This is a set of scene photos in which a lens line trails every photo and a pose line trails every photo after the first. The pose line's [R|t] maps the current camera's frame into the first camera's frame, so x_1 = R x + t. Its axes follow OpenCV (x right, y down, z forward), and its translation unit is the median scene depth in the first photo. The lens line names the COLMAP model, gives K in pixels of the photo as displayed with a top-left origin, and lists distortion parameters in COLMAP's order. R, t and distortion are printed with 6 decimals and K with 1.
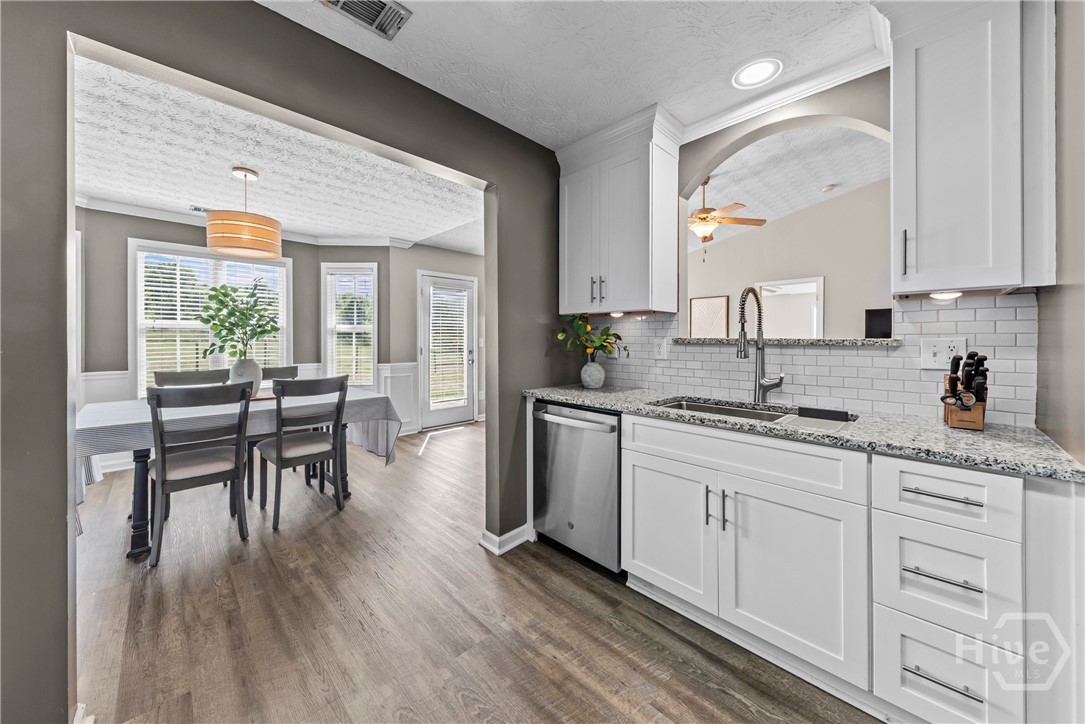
lens RADIAL K [[378.3, 0, 545.9], [0, 378.3, 338.7], [0, 0, 1]] dist [-0.000032, -0.000066]
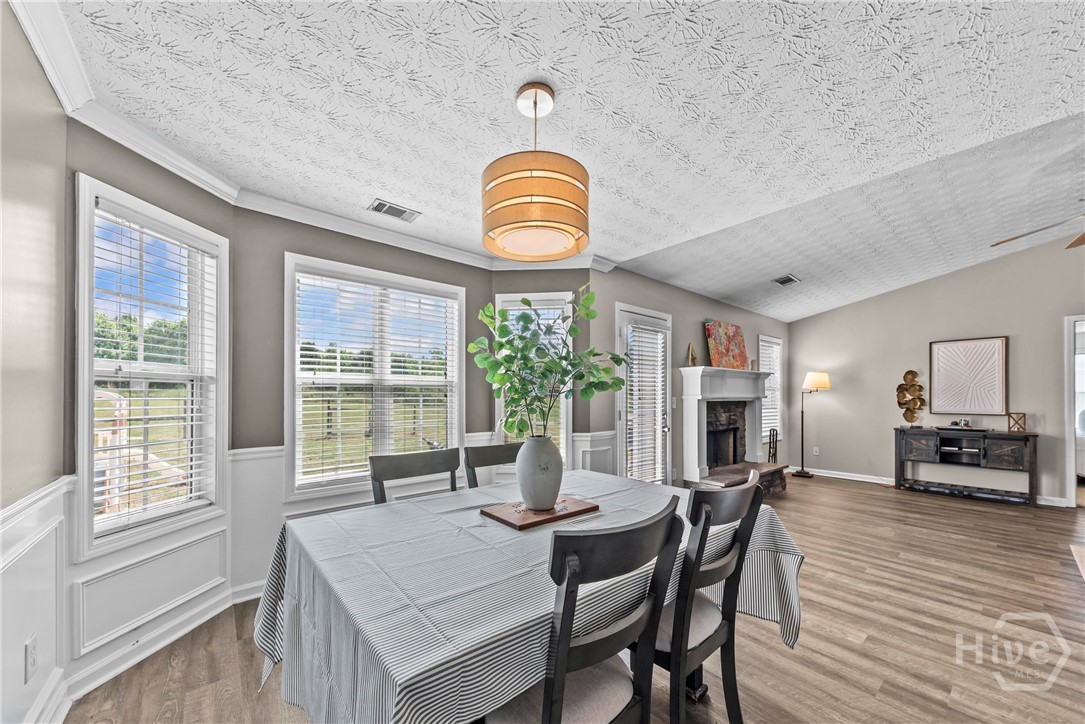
lens RADIAL K [[388.4, 0, 539.6], [0, 388.4, 395.3], [0, 0, 1]] dist [0.000764, 0.000016]
pose [[0.994846, -0.002140, -0.101377, -0.456736], [0.001635, 0.999986, -0.005064, -0.002094], [0.101386, 0.004872, 0.994835, 0.277479]]
